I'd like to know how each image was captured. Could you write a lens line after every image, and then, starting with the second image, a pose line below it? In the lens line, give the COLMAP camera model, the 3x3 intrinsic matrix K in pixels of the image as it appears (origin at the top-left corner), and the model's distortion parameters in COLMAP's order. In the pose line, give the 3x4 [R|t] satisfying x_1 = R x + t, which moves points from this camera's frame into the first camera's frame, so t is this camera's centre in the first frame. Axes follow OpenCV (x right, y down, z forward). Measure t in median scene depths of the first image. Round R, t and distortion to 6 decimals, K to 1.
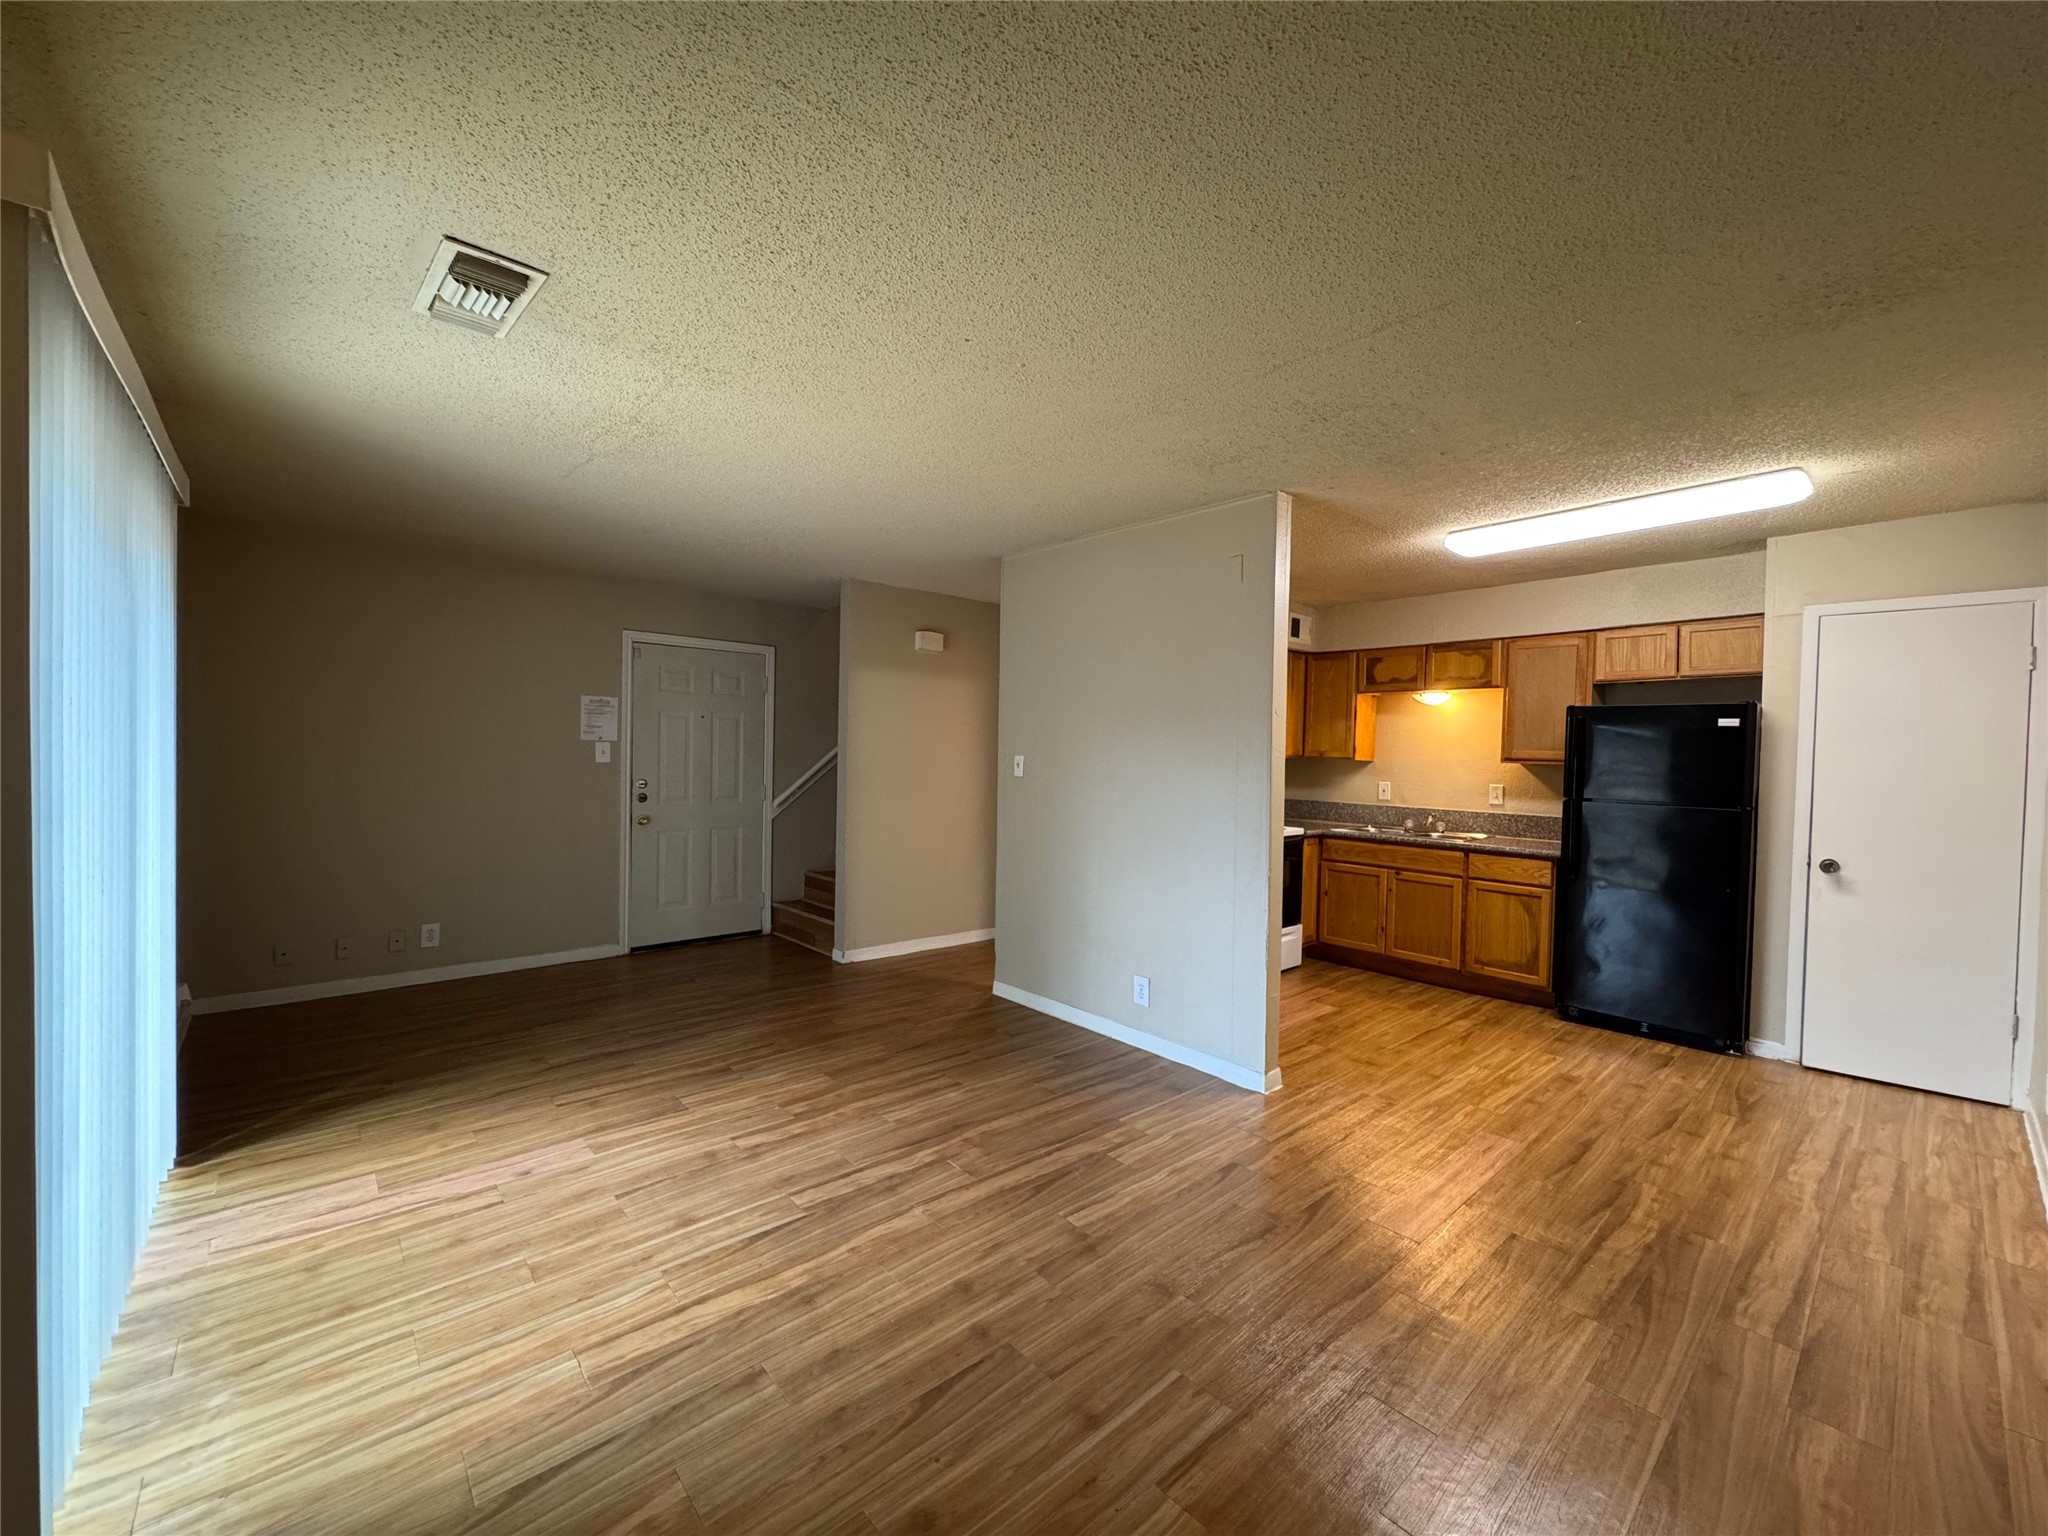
lens RADIAL K [[819.4, 0, 1021.6], [0, 819.4, 766.6], [0, 0, 1]] dist [-0.001892, 0.000319]
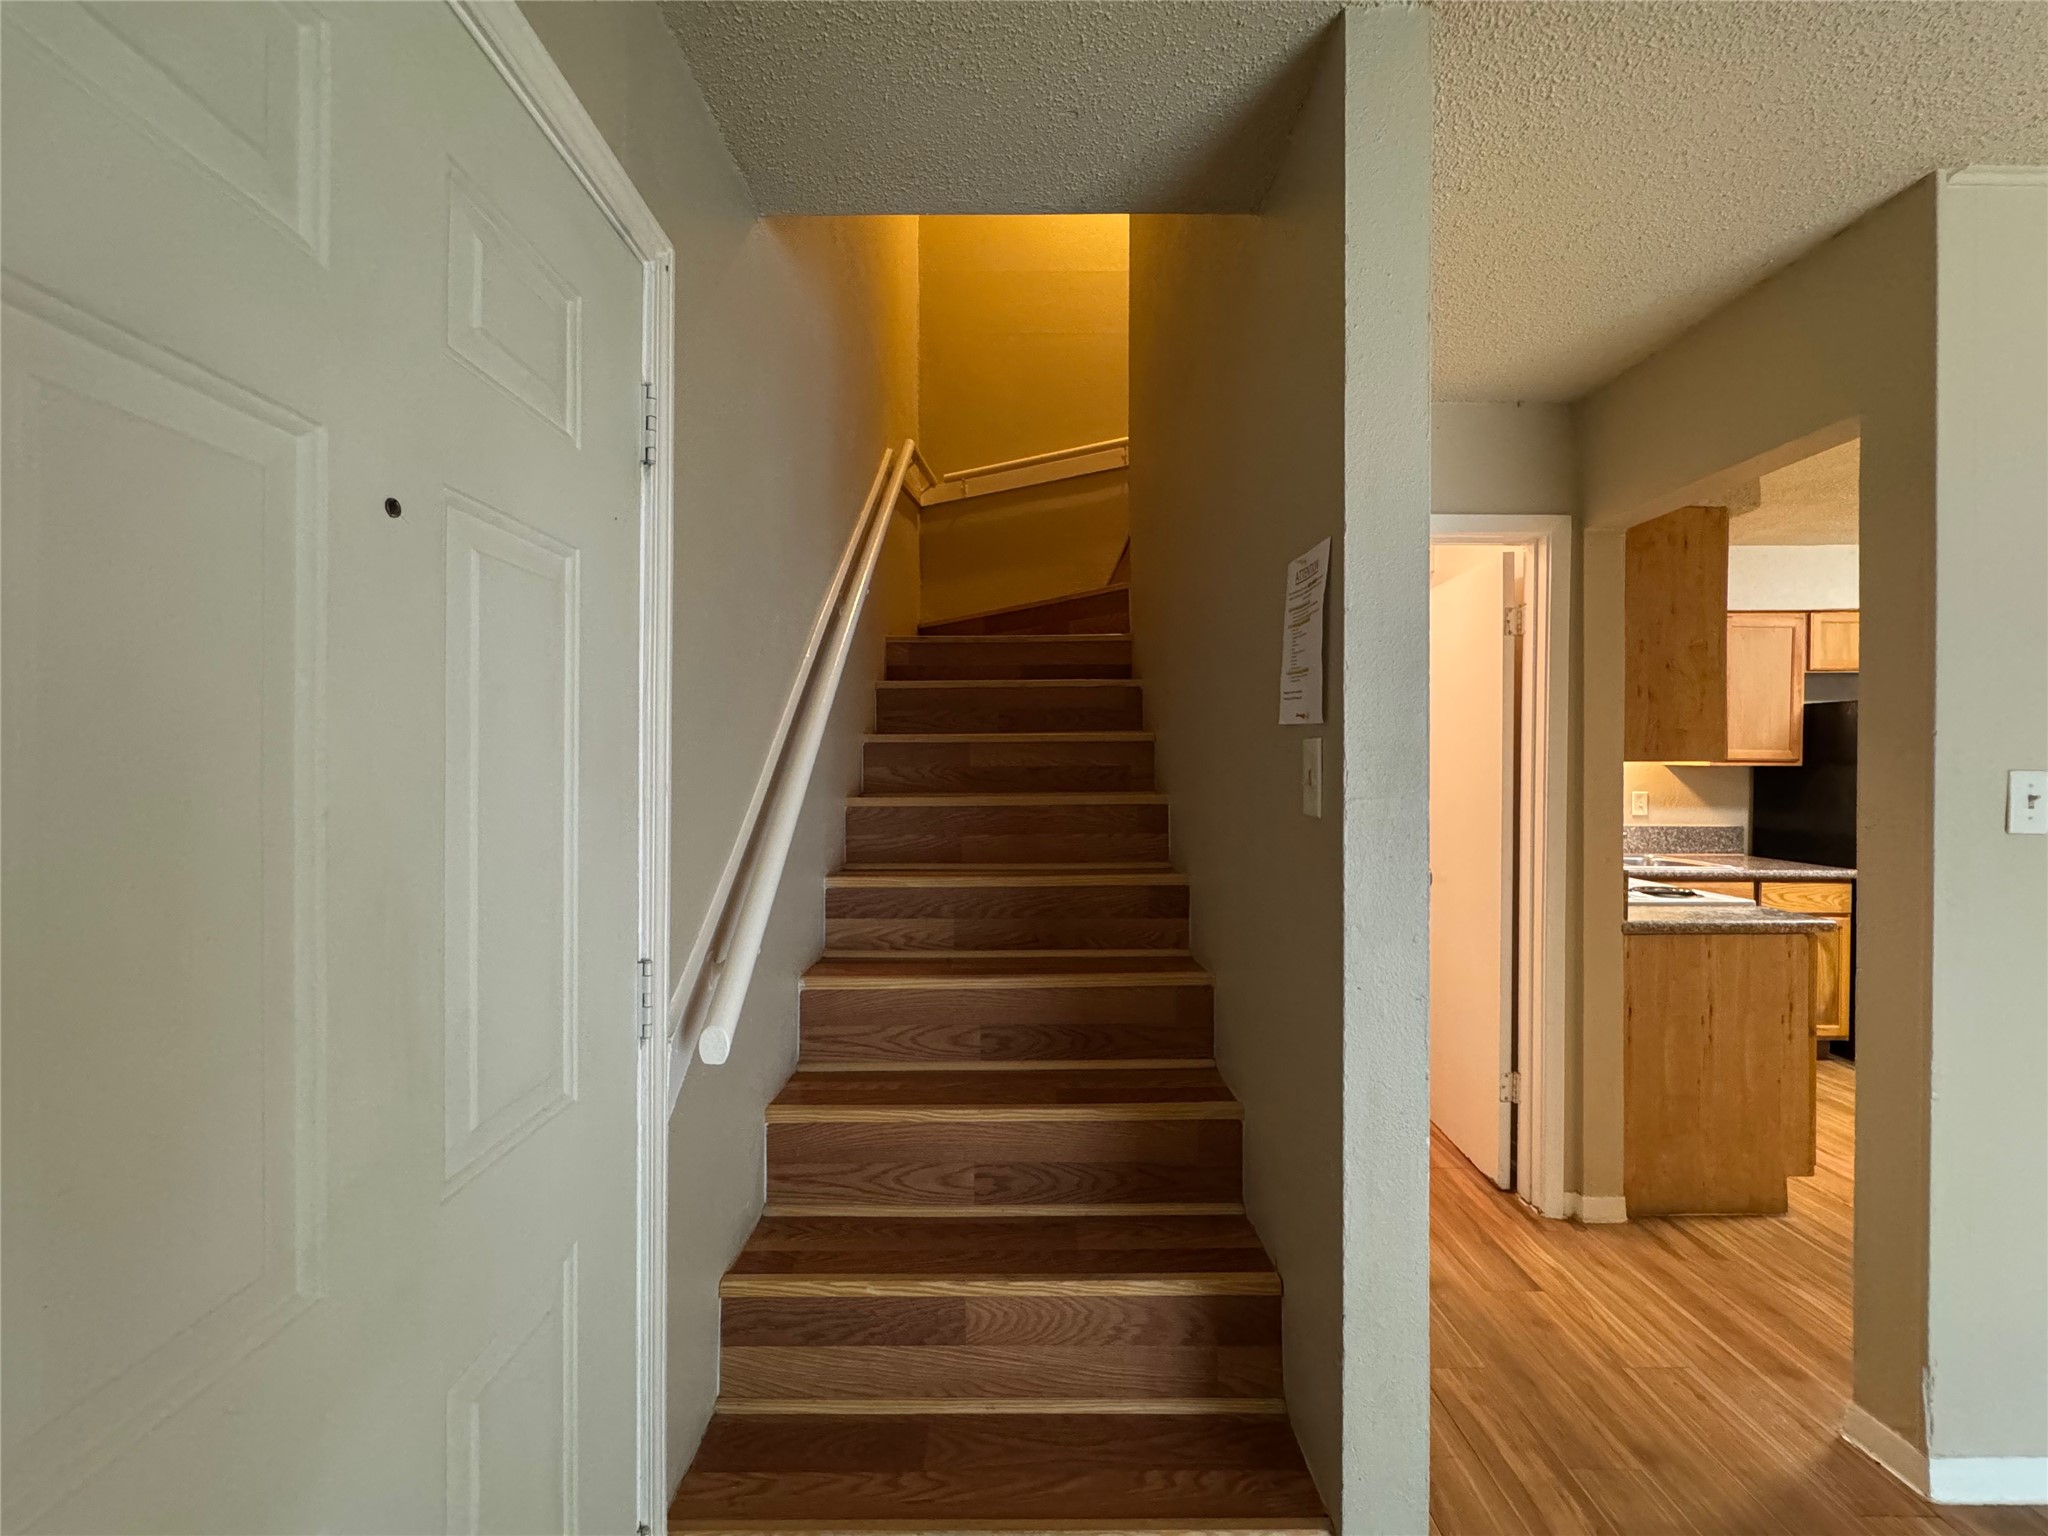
lens RADIAL K [[819.4, 0, 1021.6], [0, 819.4, 766.6], [0, 0, 1]] dist [-0.001892, 0.000319]
pose [[0.664382, -0.021155, 0.747094, -0.841917], [0.023757, 0.999692, 0.007181, -0.044482], [-0.747016, 0.012978, 0.664680, 1.709069]]
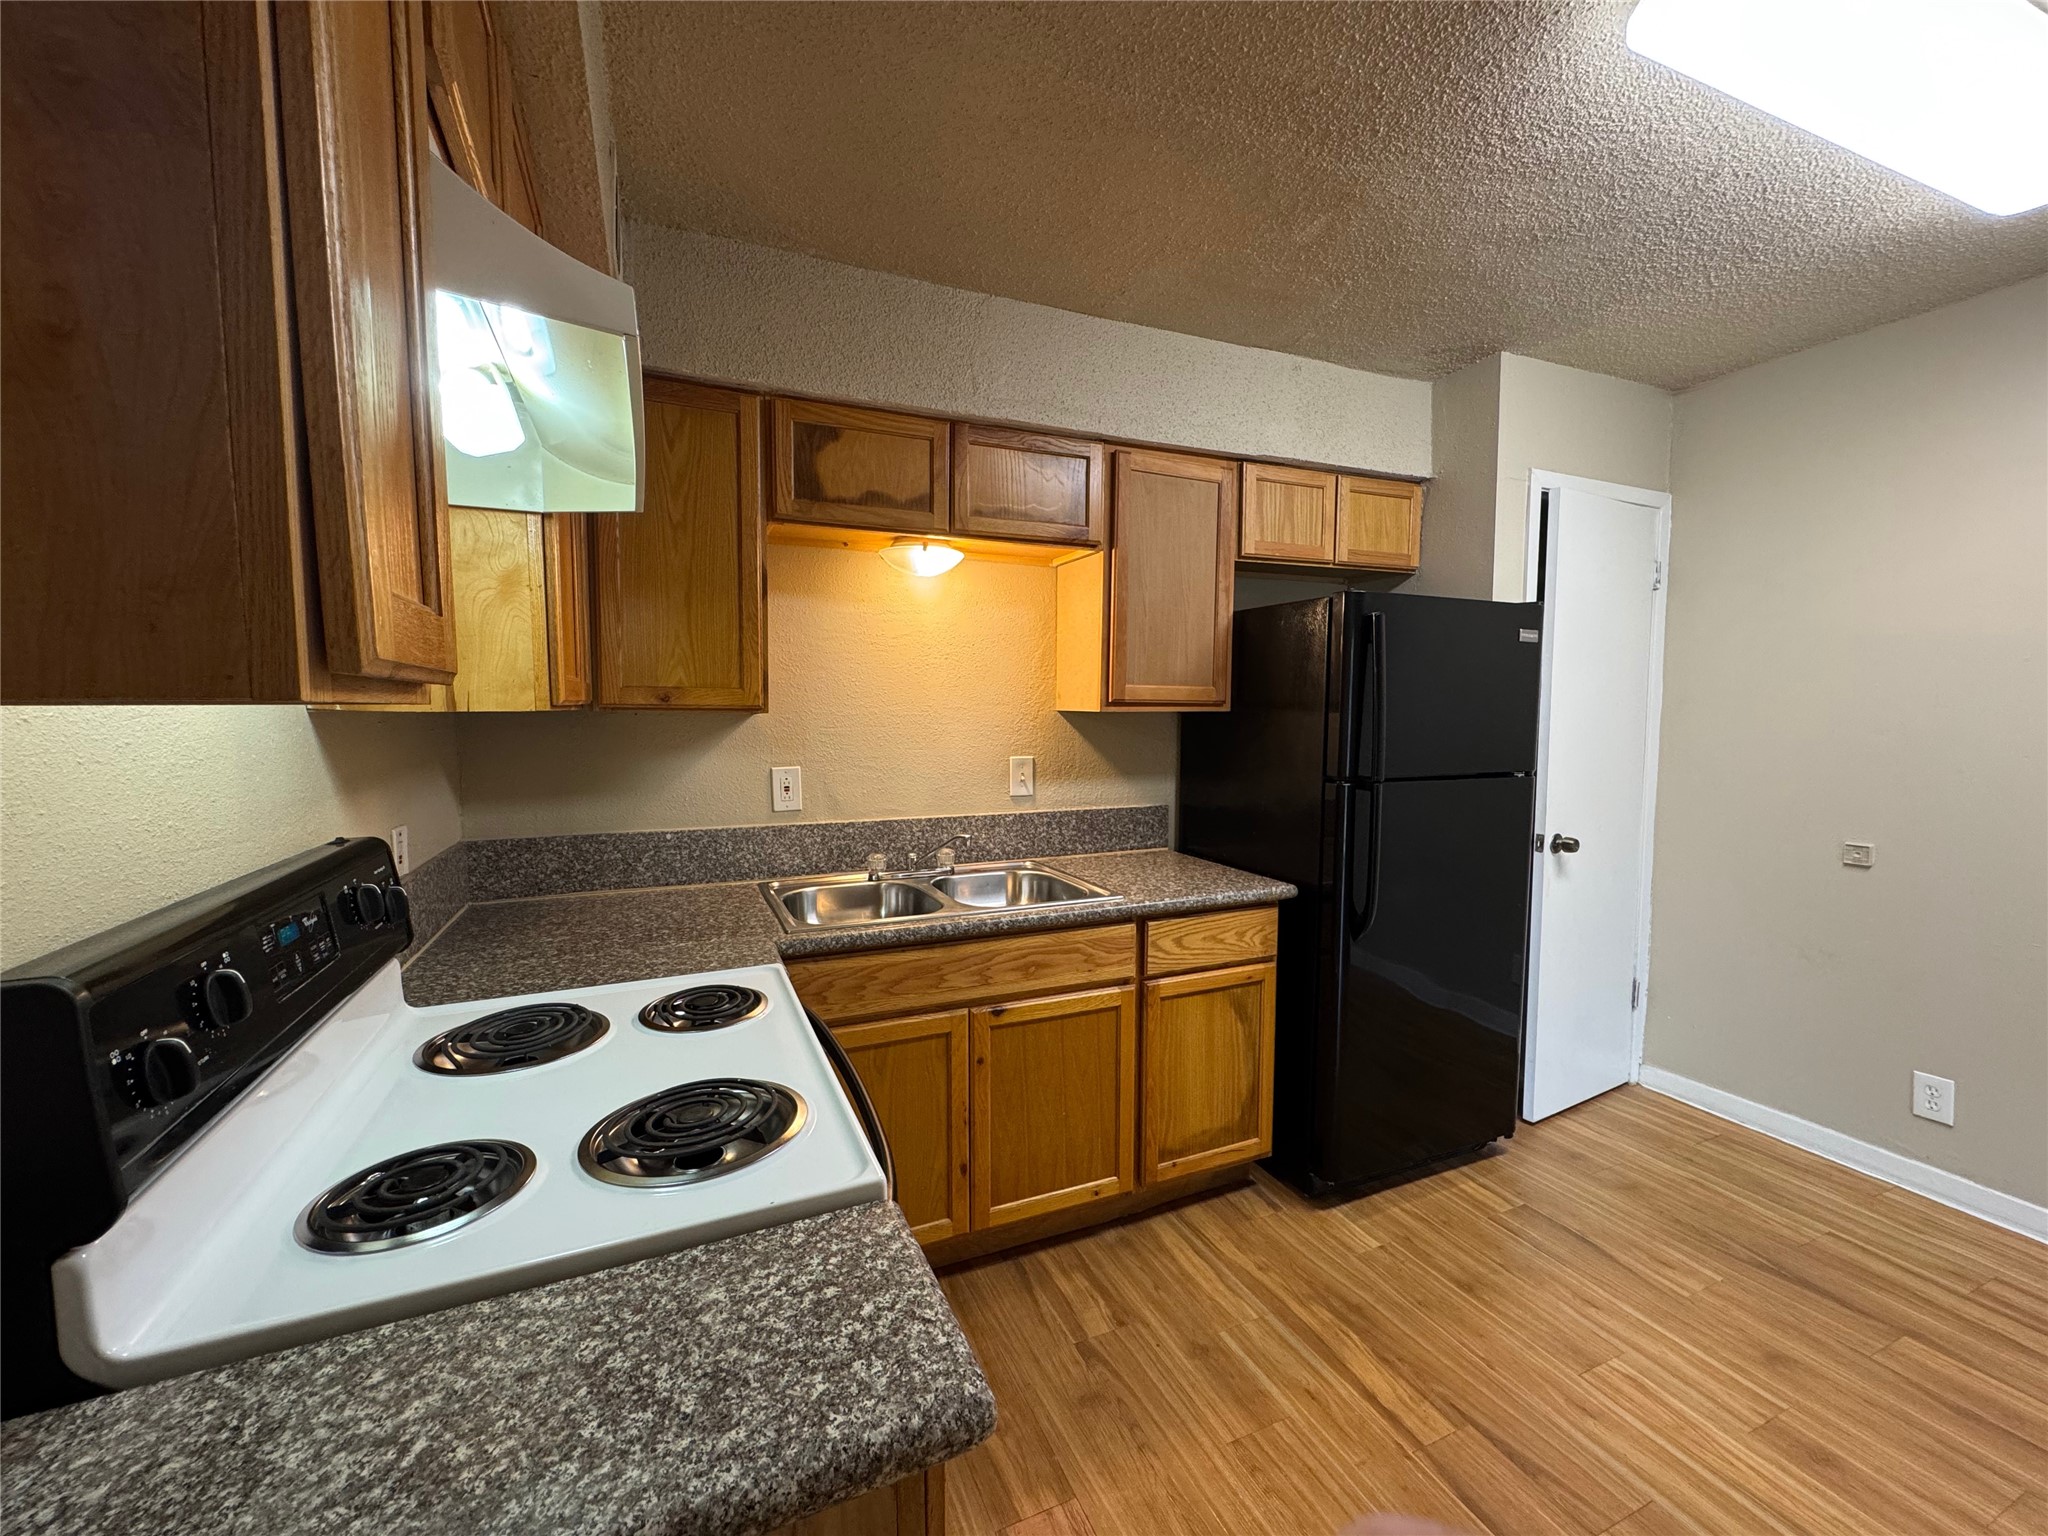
lens RADIAL K [[819.4, 0, 1021.6], [0, 819.4, 766.6], [0, 0, 1]] dist [-0.001892, 0.000319]
pose [[0.316843, -0.085158, 0.944647, 0.213011], [0.027441, 0.996367, 0.080617, -0.020895], [-0.948081, 0.000379, 0.318029, 1.571238]]
